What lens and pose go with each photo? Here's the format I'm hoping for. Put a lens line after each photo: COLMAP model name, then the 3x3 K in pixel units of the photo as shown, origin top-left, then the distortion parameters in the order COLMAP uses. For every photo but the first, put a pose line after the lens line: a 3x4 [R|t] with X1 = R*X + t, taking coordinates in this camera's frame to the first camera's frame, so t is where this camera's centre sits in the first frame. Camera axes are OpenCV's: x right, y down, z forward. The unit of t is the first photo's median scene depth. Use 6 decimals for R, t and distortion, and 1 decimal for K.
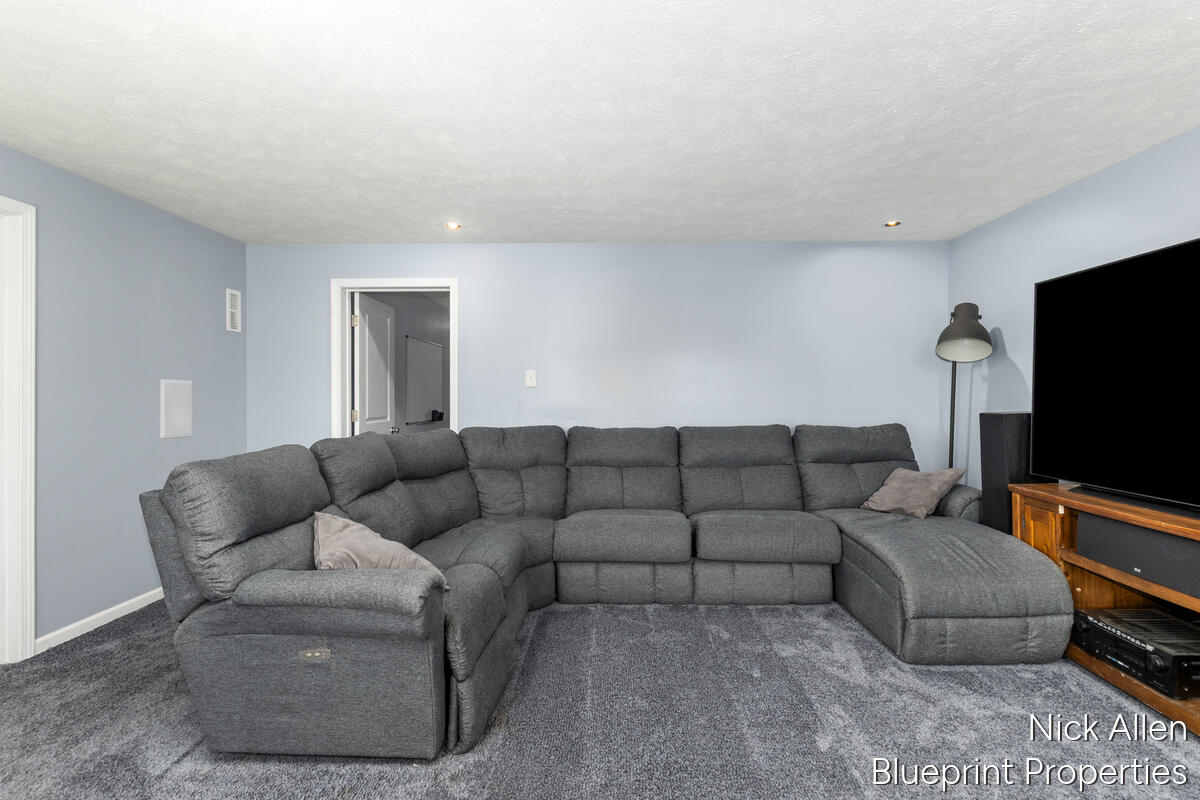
lens RADIAL K [[544.9, 0, 611.1], [0, 544.9, 403.4], [0, 0, 1]] dist [-0.003611, -0.000230]
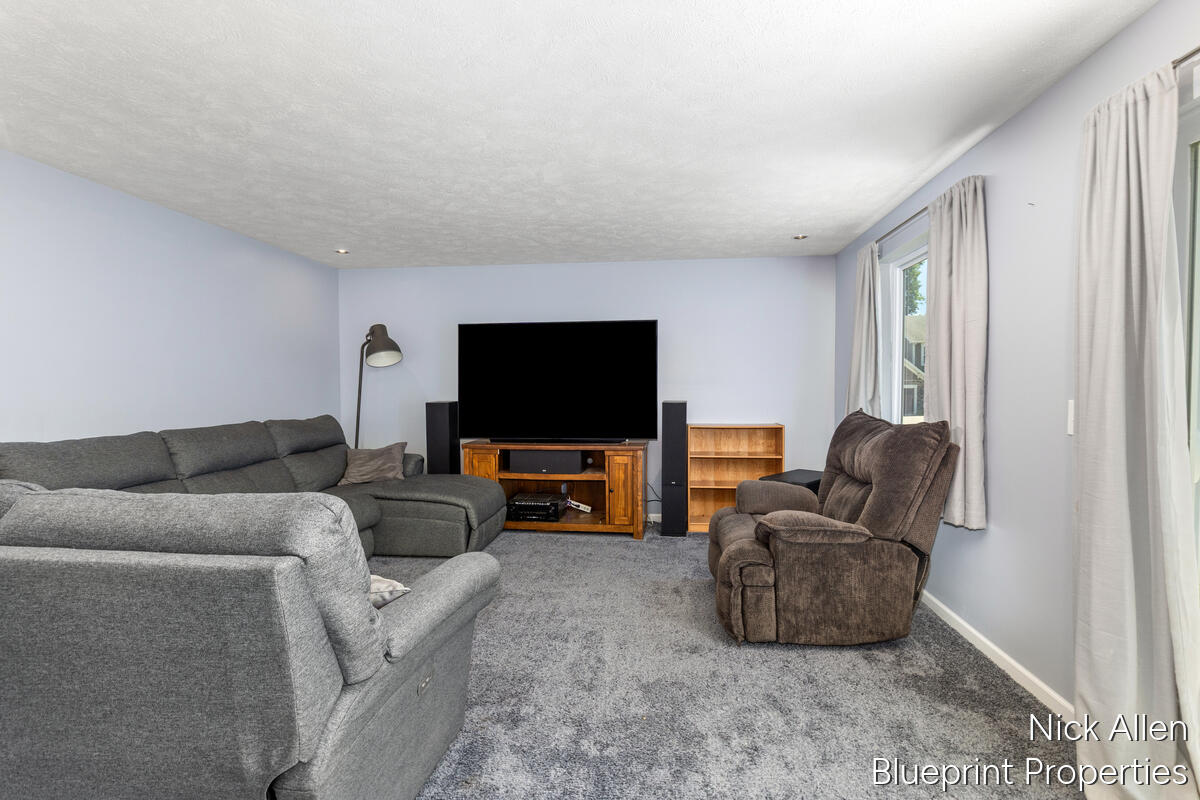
lens RADIAL K [[544.9, 0, 602.8], [0, 544.9, 397.7], [0, 0, 1]] dist [-0.003611, -0.000230]
pose [[0.099740, -0.007190, 0.994988, -0.670907], [0.020998, 0.999766, 0.005120, 0.005437], [-0.994792, 0.020382, 0.099867, 0.306582]]
